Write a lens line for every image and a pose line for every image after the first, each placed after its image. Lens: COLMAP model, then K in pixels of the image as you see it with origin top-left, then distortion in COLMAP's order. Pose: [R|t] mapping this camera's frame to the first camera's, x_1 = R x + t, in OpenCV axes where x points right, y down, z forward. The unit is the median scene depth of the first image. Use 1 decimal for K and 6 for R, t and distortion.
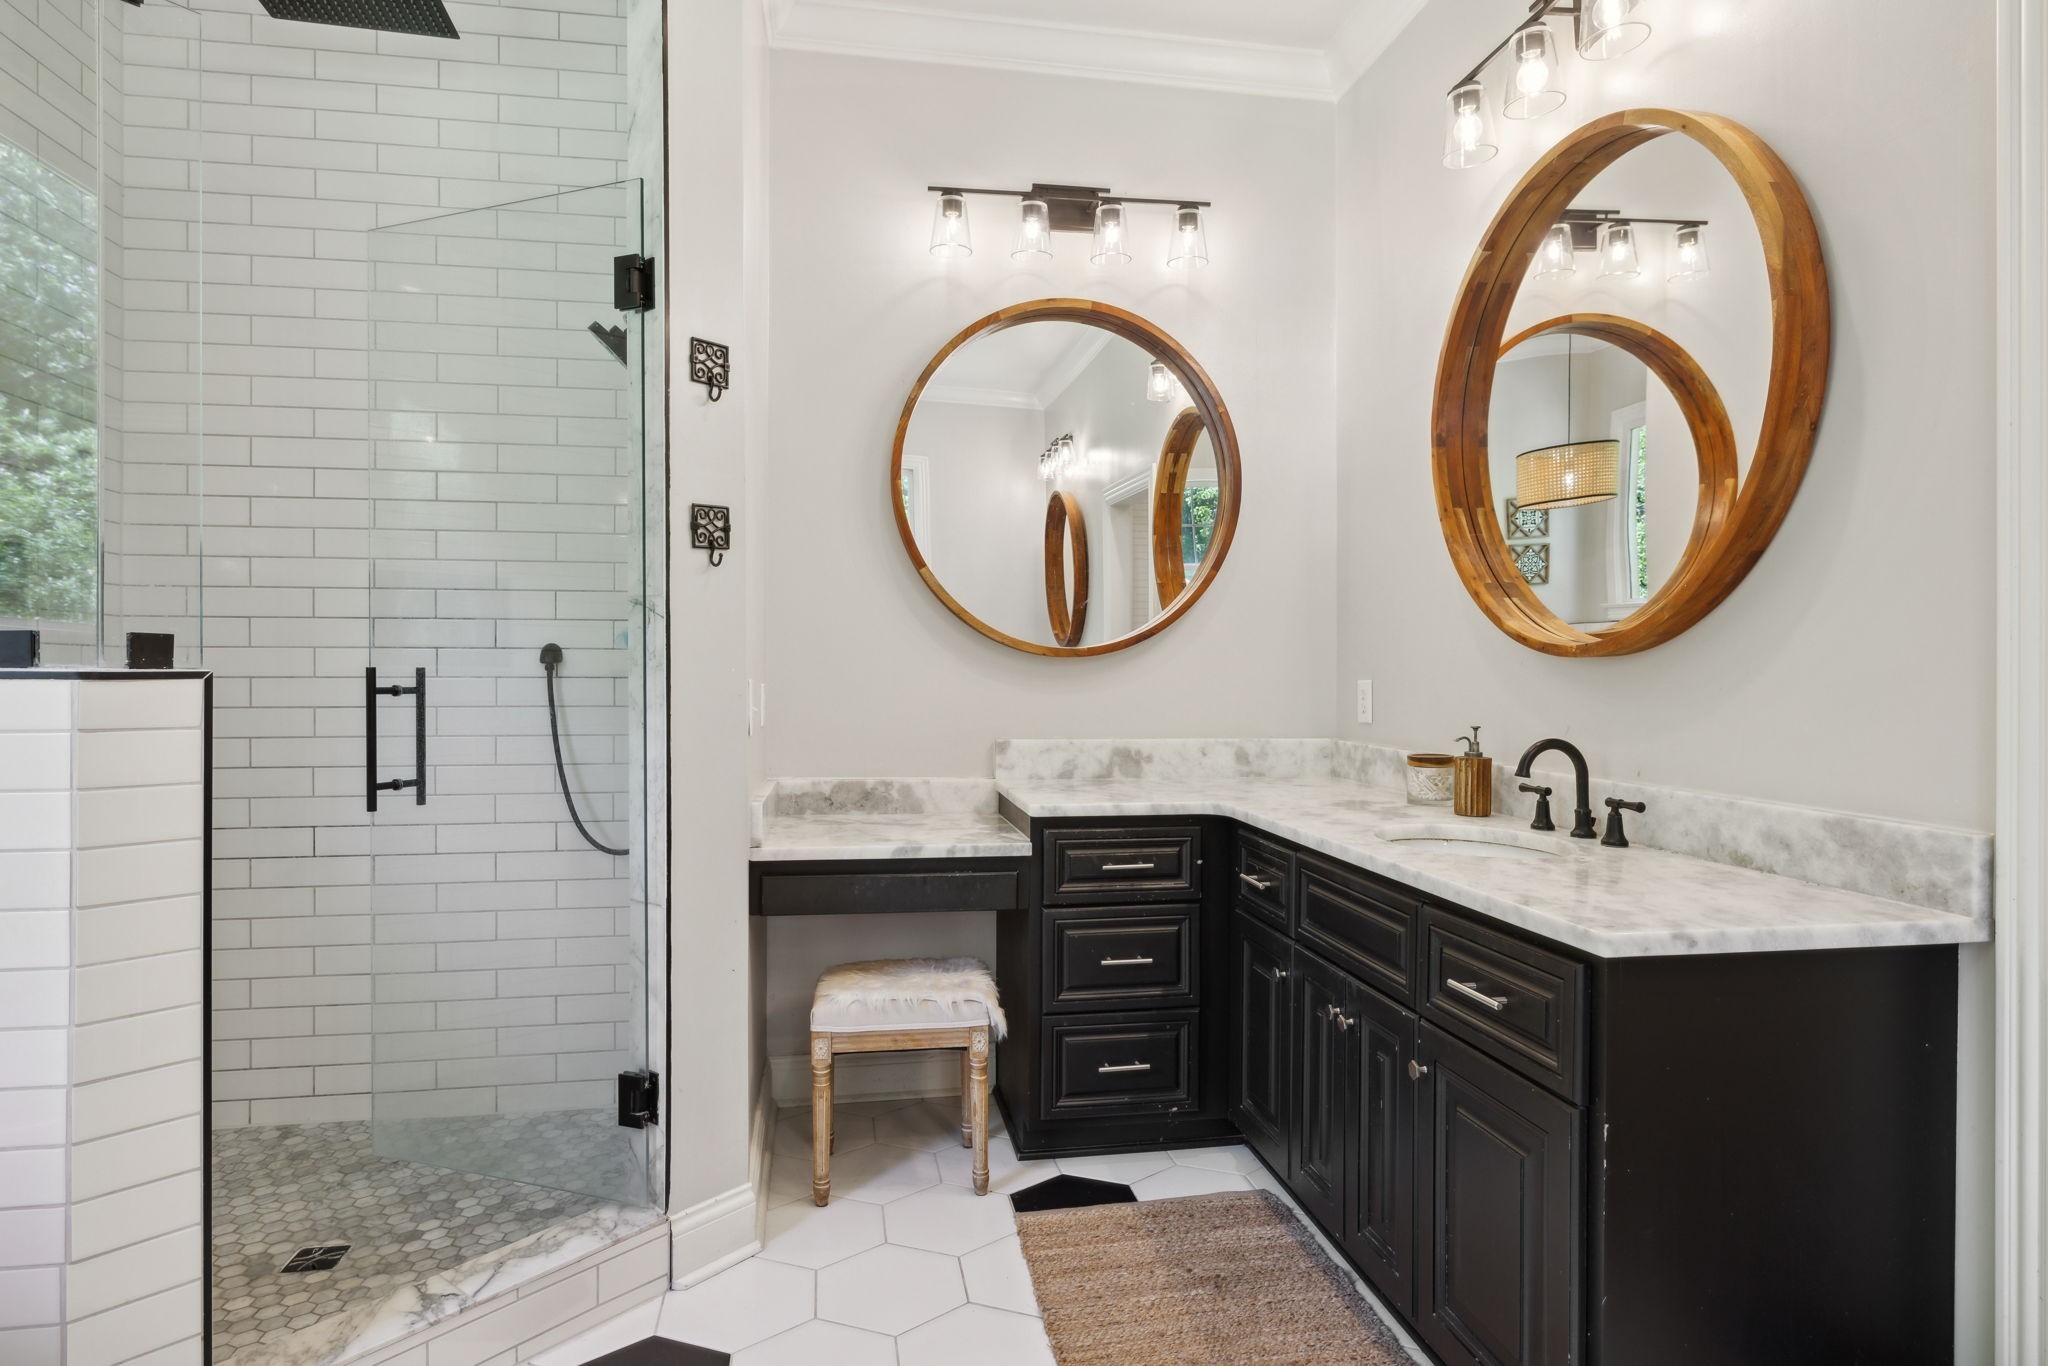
lens RADIAL K [[1193.5, 0, 1020.3], [0, 1193.5, 679.3], [0, 0, 1]] dist [0.005411, -0.000702]
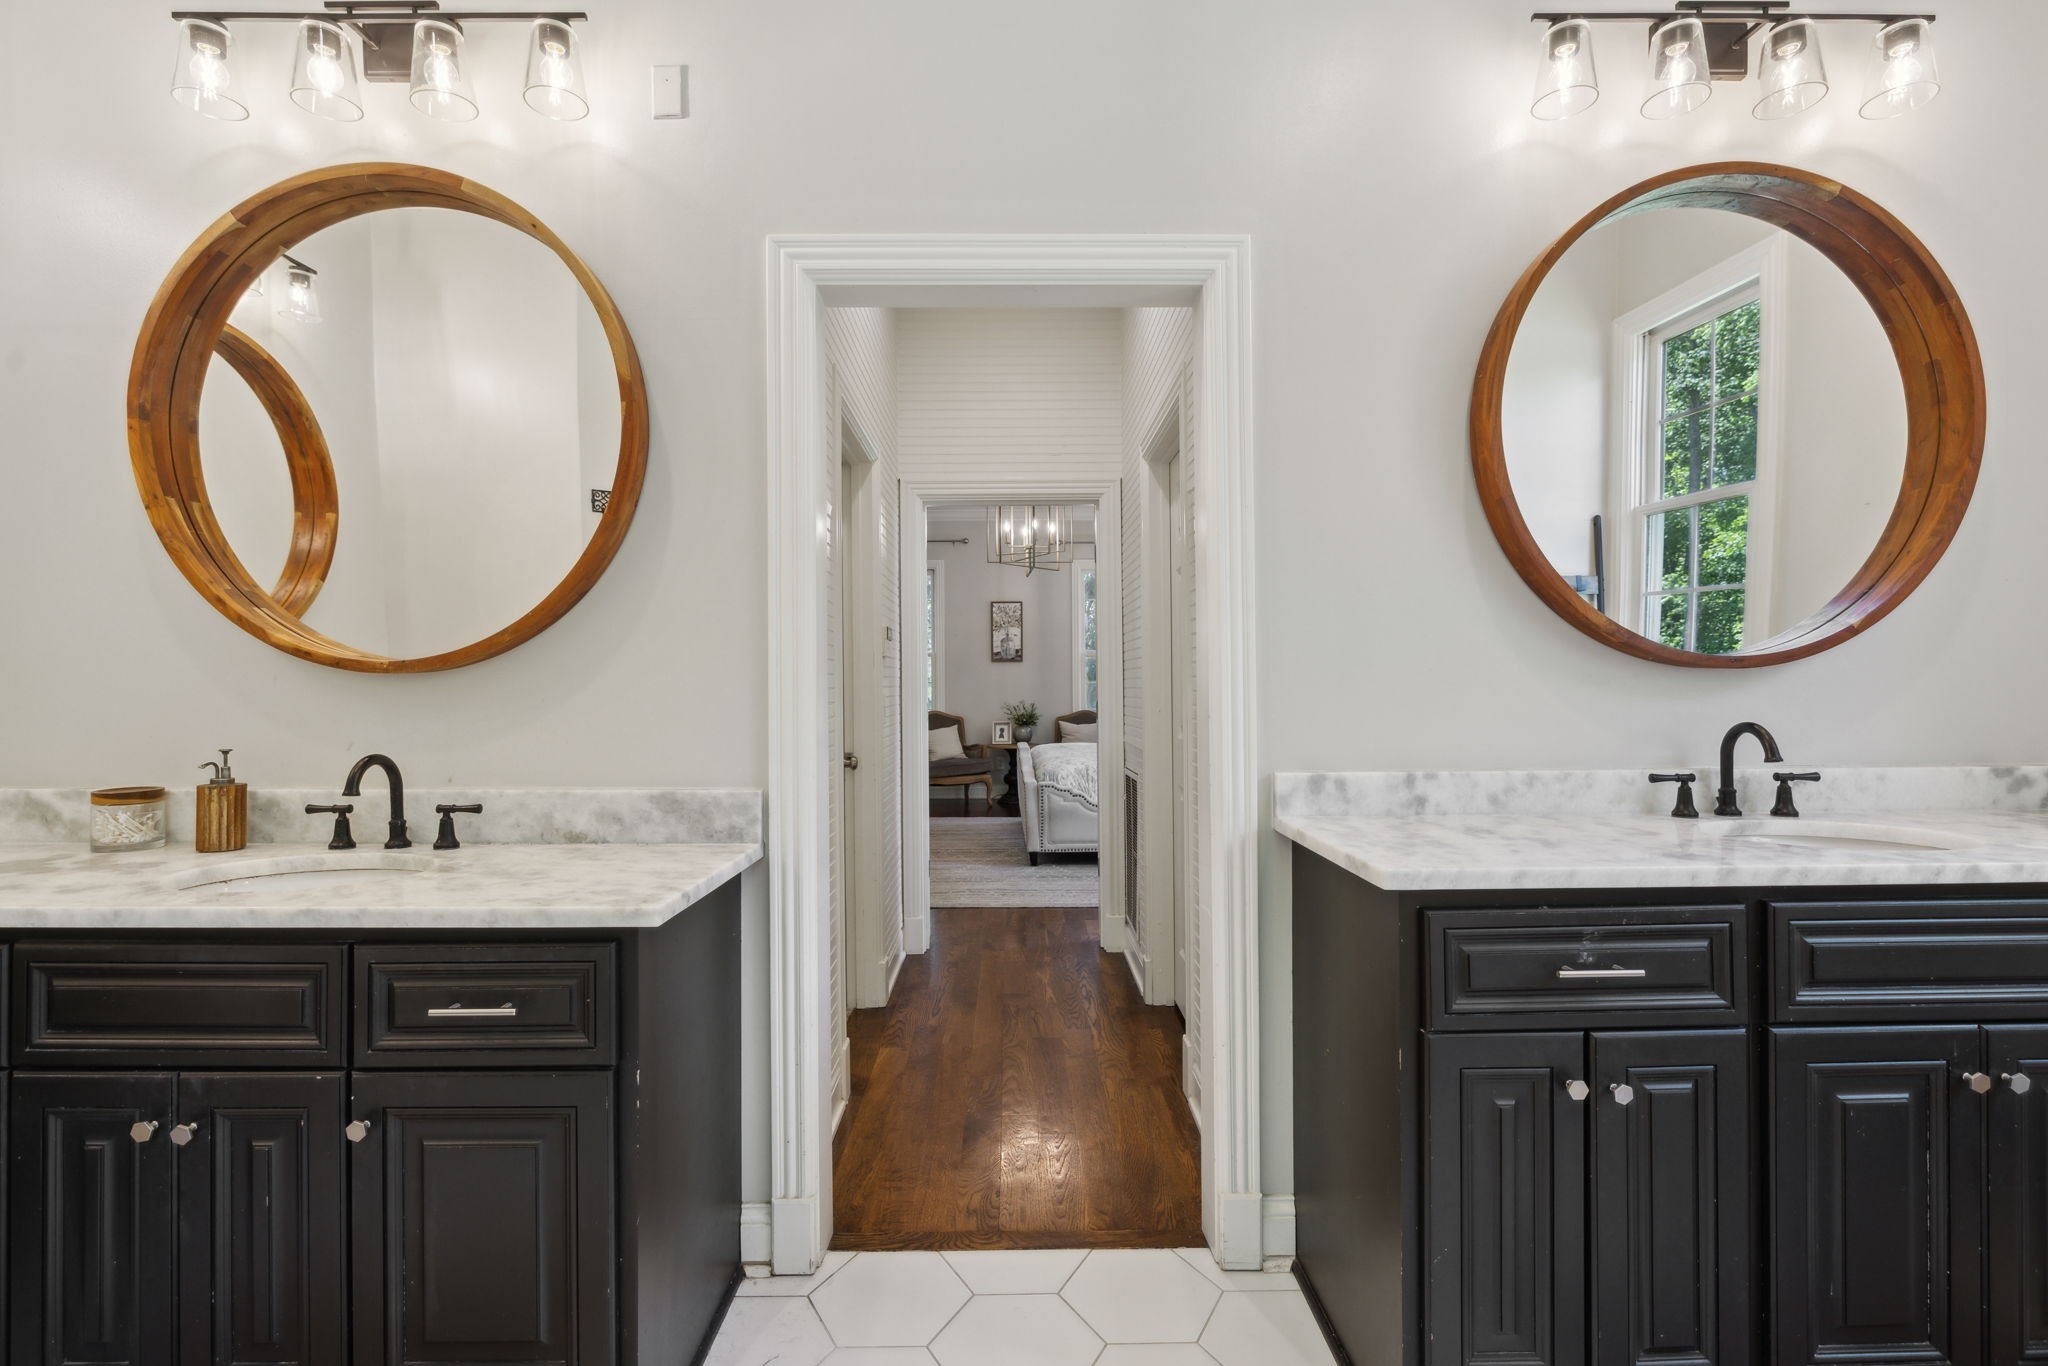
lens RADIAL K [[962.8, 0, 1024.5], [0, 962.8, 680.8], [0, 0, 1]] dist [-0.004675, -0.000376]
pose [[0.103495, 0.004020, 0.994622, -0.298098], [0.010346, 0.999933, -0.005118, -0.002001], [-0.994576, 0.010820, 0.103447, 0.374755]]
